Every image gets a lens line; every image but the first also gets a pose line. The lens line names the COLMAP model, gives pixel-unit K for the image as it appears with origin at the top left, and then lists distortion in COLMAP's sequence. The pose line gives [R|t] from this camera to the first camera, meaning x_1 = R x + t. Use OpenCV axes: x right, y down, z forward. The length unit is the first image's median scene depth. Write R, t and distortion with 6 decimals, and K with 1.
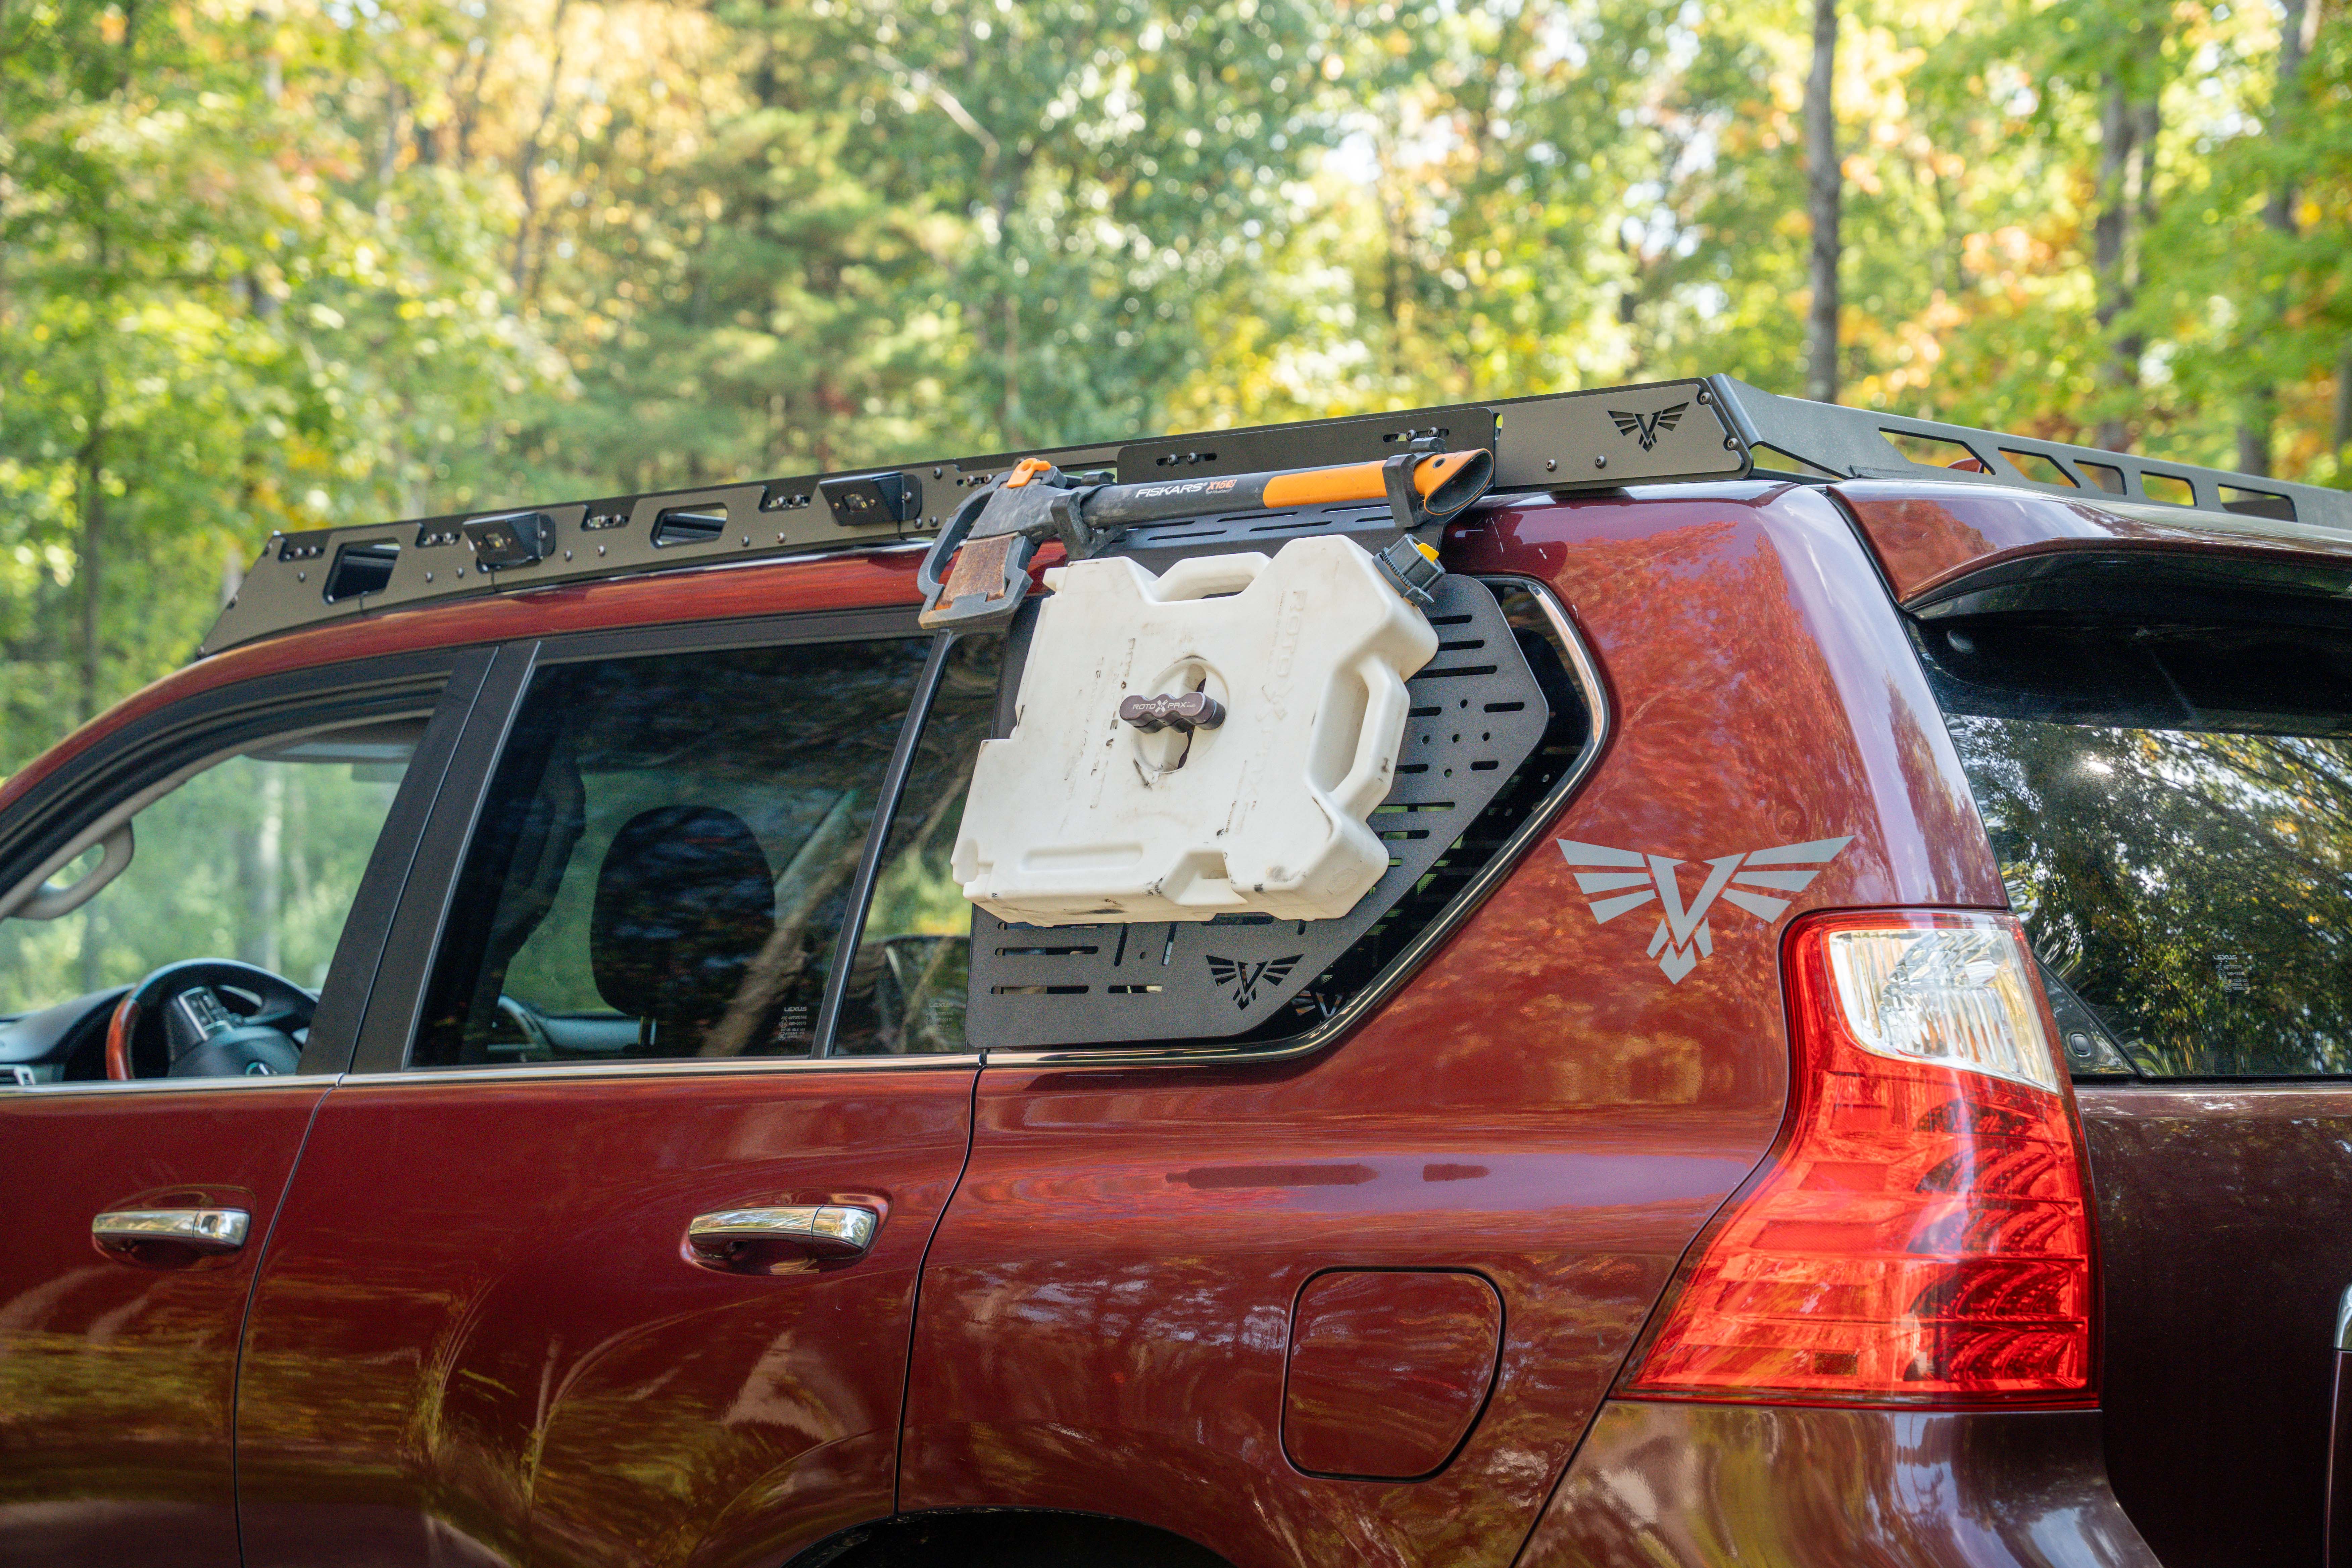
lens RADIAL K [[4471.2, 0, 1176.0], [0, 4471.2, 784.0], [0, 0, 1]] dist [0.290389, 0.000770]
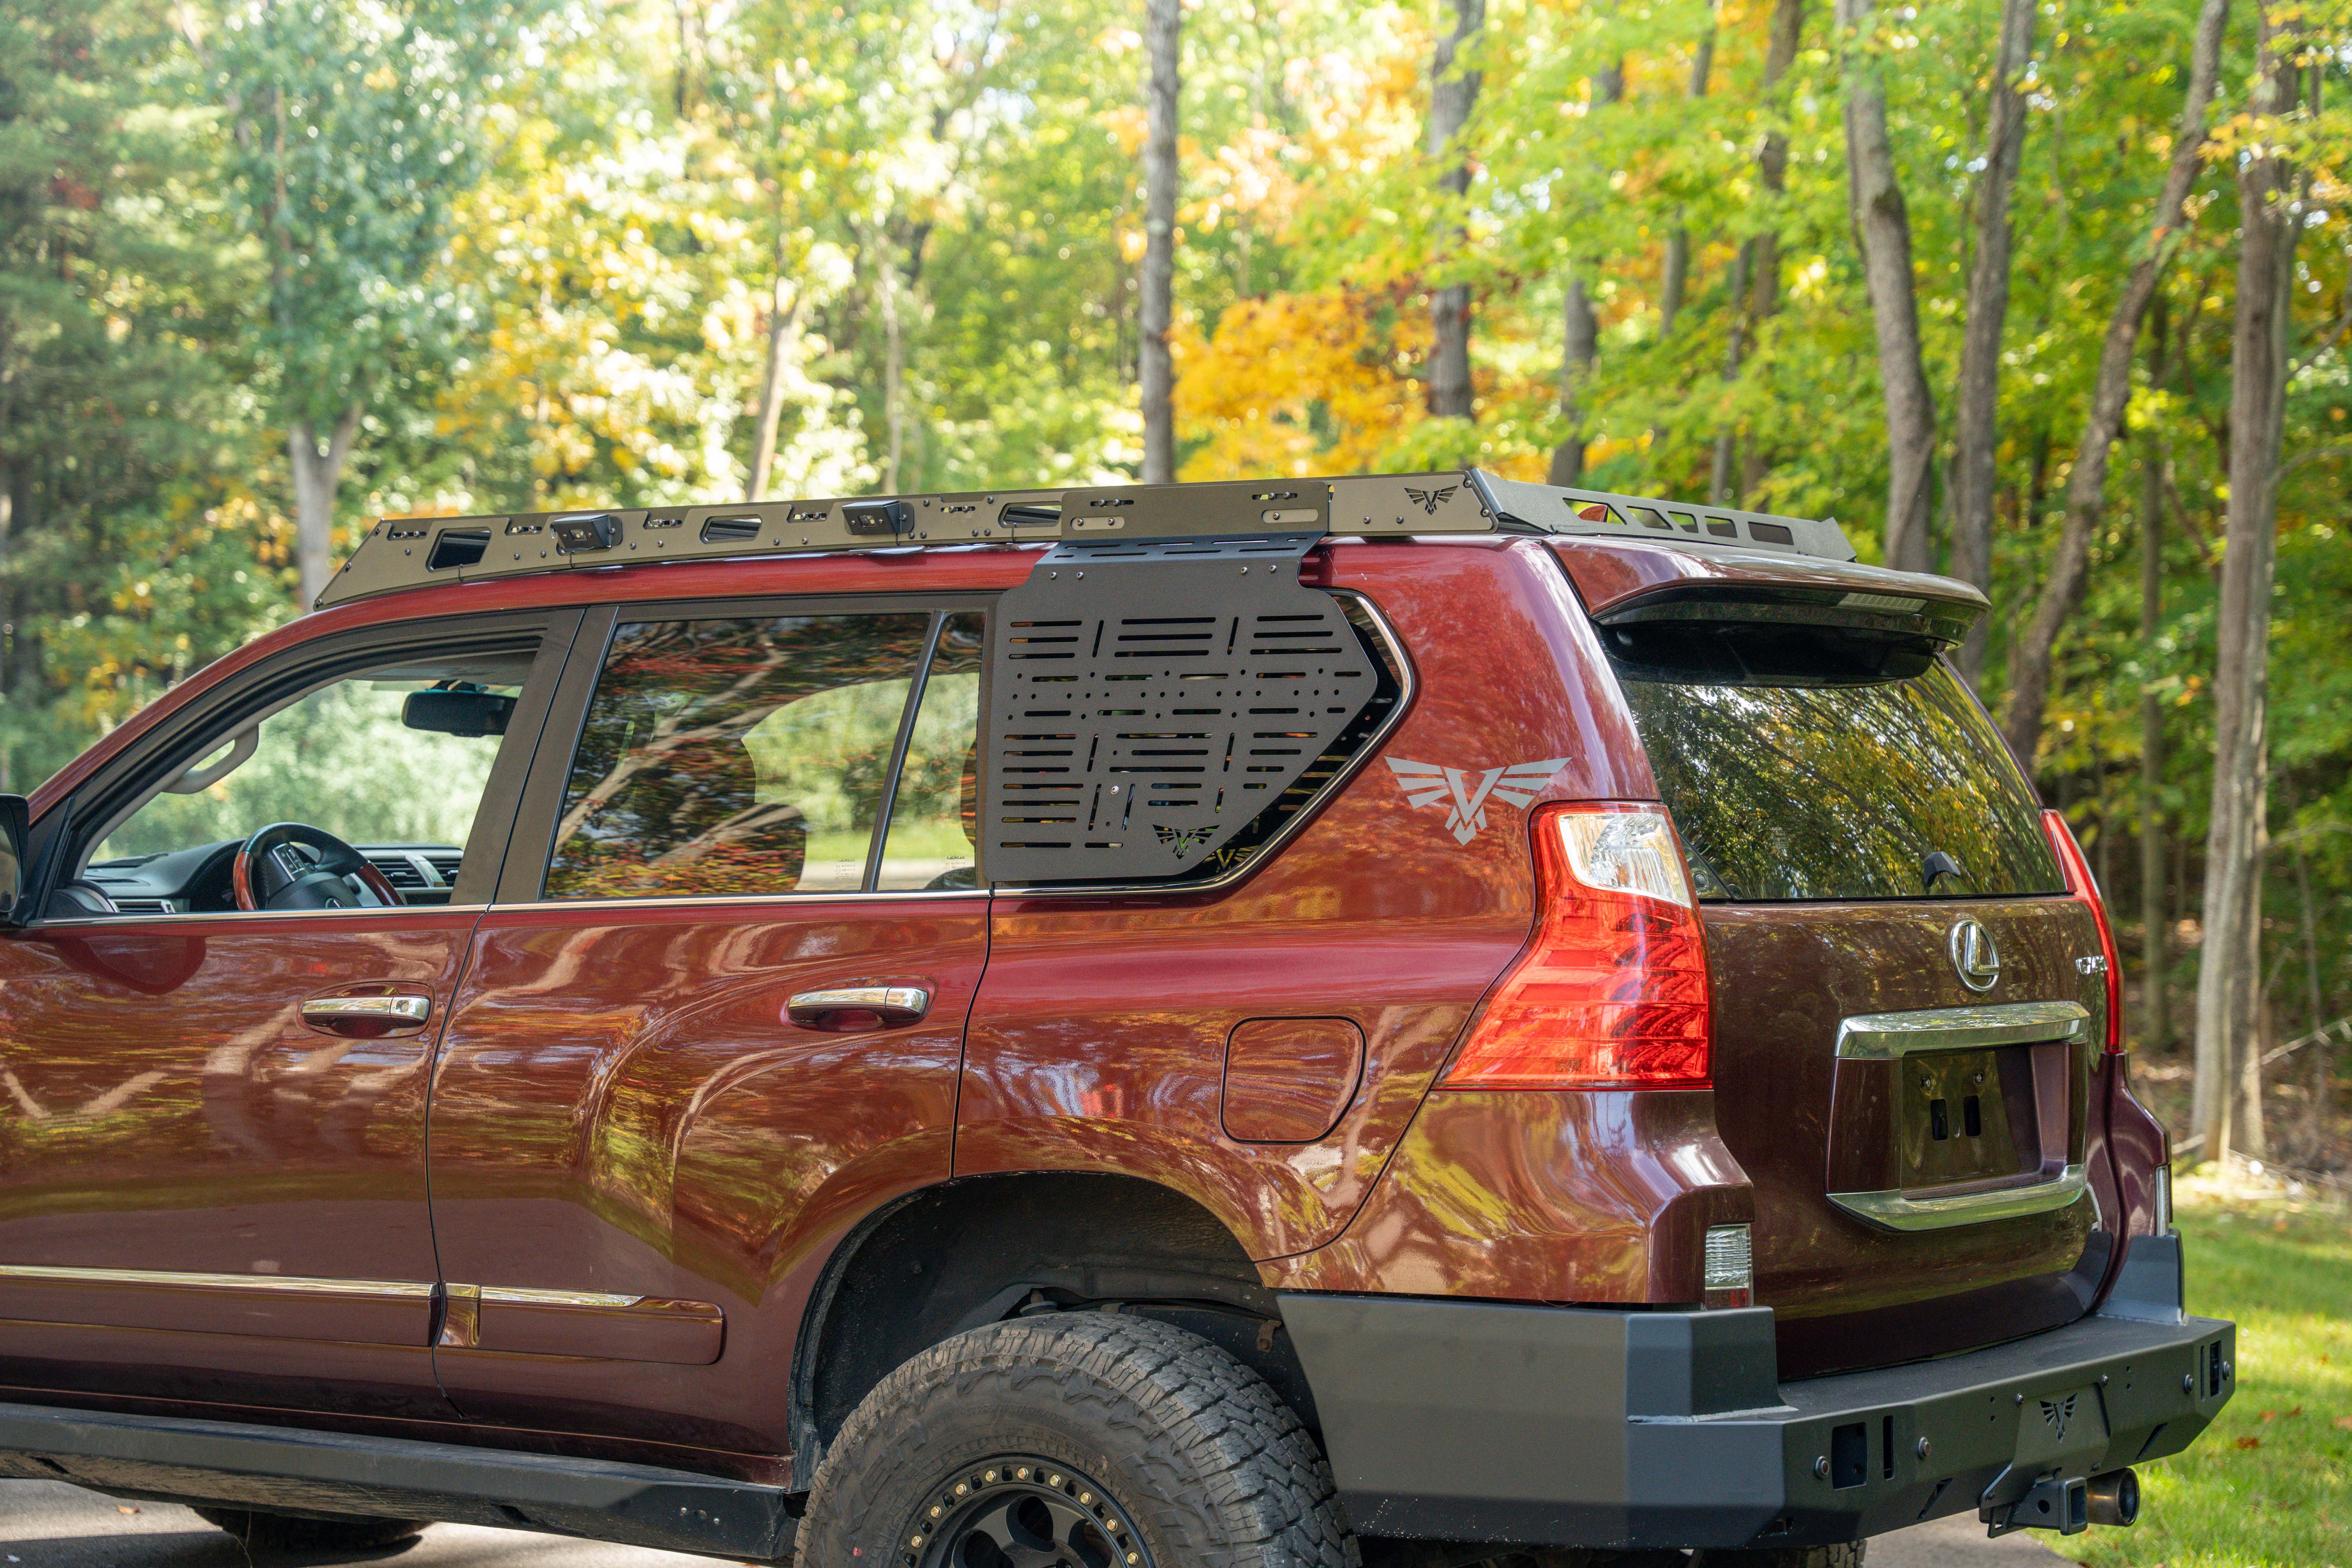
lens RADIAL K [[4891.4, 0, 1176.0], [0, 4891.4, 784.0], [0, 0, 1]] dist [0.290159, 0.049420]
pose [[0.987440, 0.002233, 0.157977, -0.267212], [-0.007777, 0.999375, 0.034486, -0.038071], [-0.157801, -0.035281, 0.986840, -0.736040]]
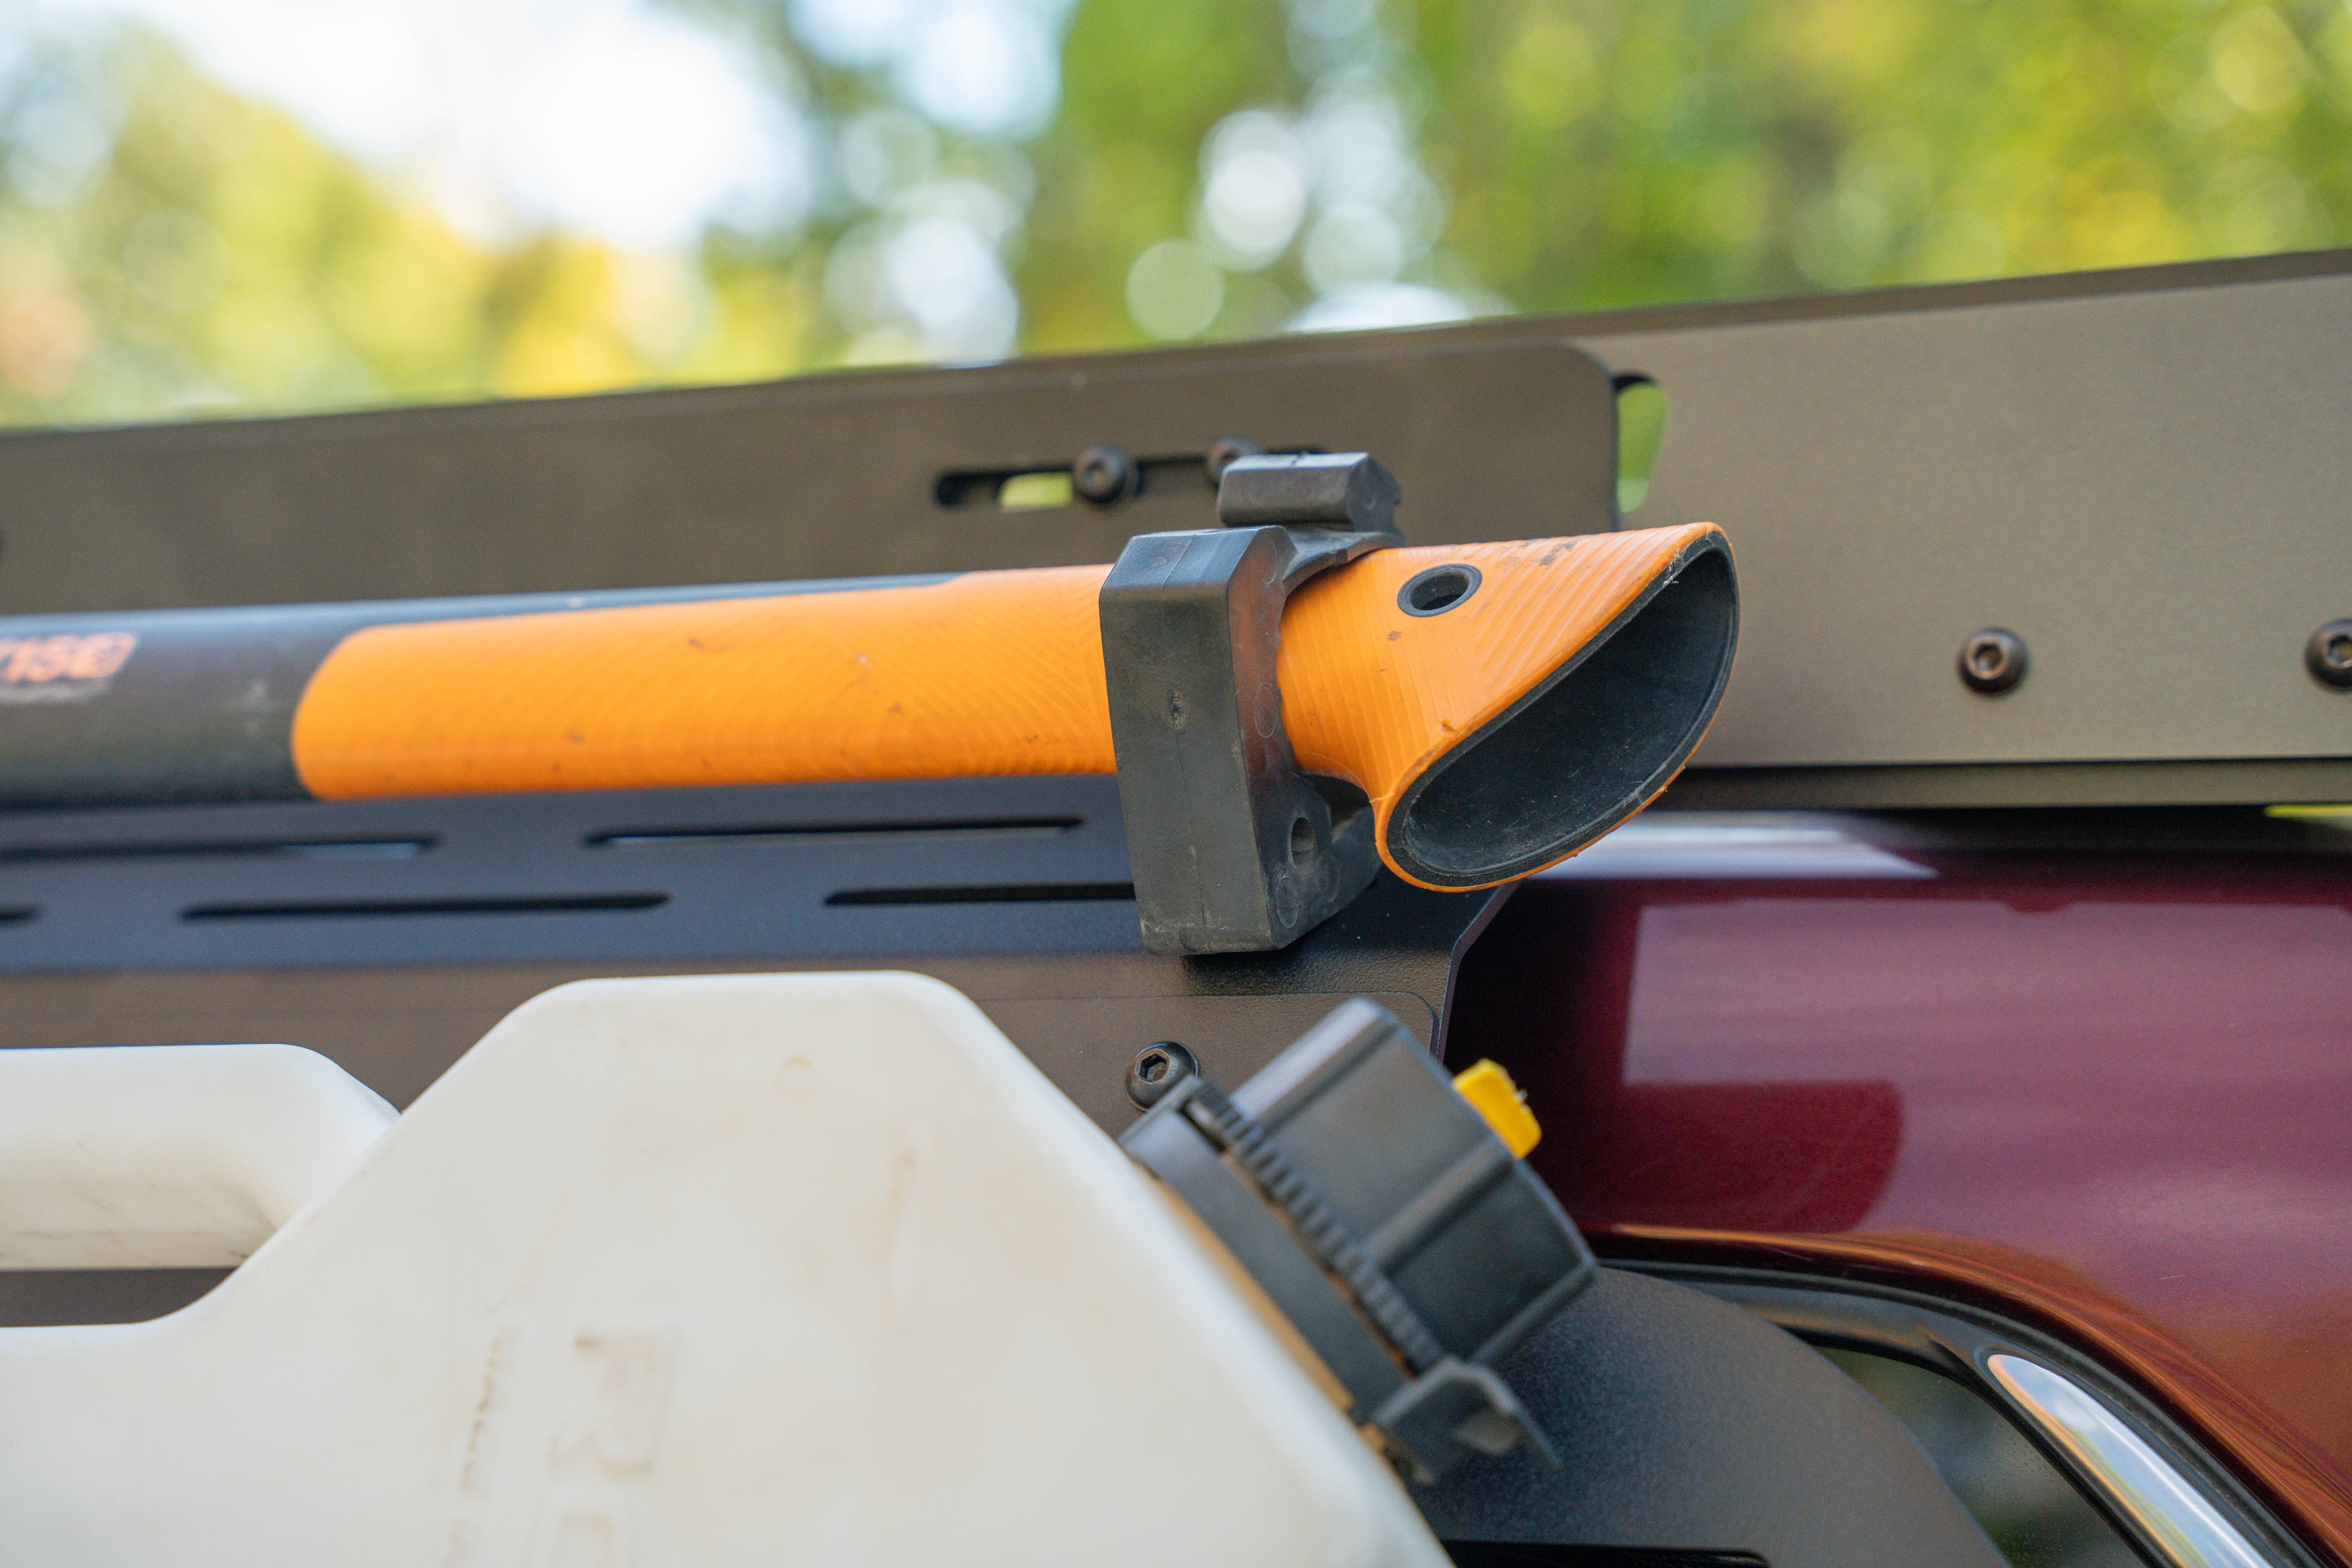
lens RADIAL K [[4891.4, 0, 1176.0], [0, 4891.4, 784.0], [0, 0, 1]] dist [0.290159, 0.049420]
pose [[0.953272, 0.075186, 0.292607, -0.004786], [-0.047104, 0.993682, -0.101870, -0.046547], [-0.298418, 0.083327, 0.950791, 0.851217]]
